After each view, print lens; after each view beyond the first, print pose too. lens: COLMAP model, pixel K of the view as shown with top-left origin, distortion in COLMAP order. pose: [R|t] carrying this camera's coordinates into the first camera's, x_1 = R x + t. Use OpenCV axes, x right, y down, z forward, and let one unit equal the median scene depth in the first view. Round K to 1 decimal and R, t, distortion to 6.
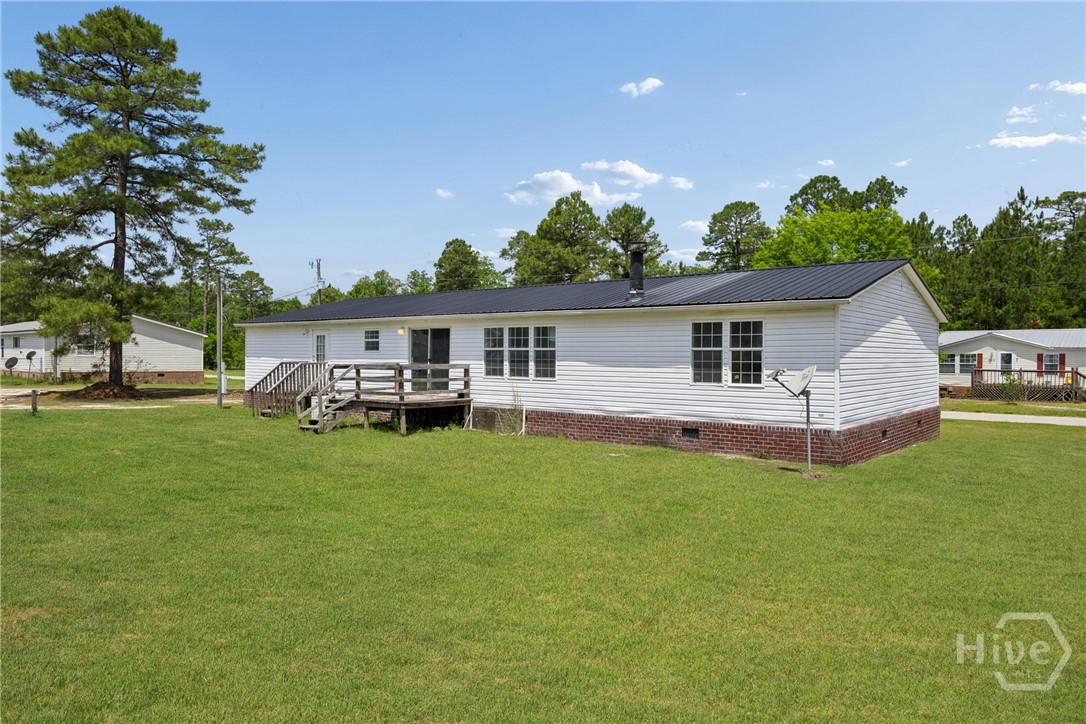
lens RADIAL K [[736.7, 0, 543.0], [0, 736.7, 362.0], [0, 0, 1]] dist [-0.000859, 0.000654]
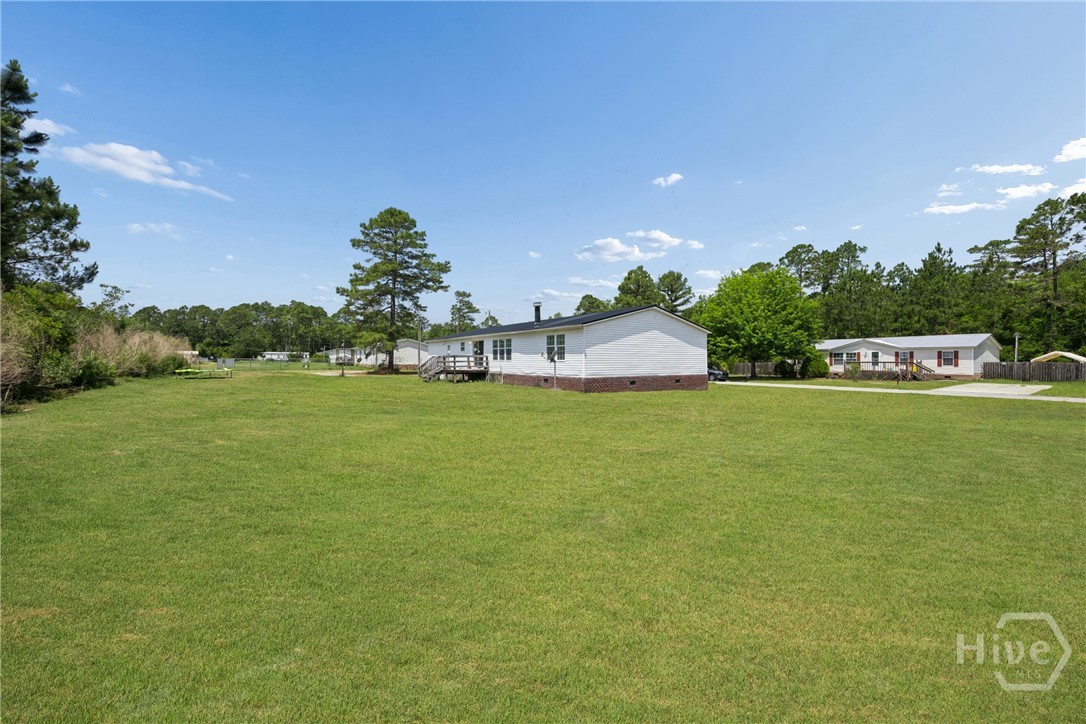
lens RADIAL K [[430.9, 0, 543.0], [0, 430.9, 362.0], [0, 0, 1]] dist [0.019280, 0.000107]
pose [[0.955878, -0.003623, -0.293742, 0.273649], [0.002046, 0.999982, -0.005675, 0.018949], [0.293757, 0.004824, 0.955868, -0.165736]]
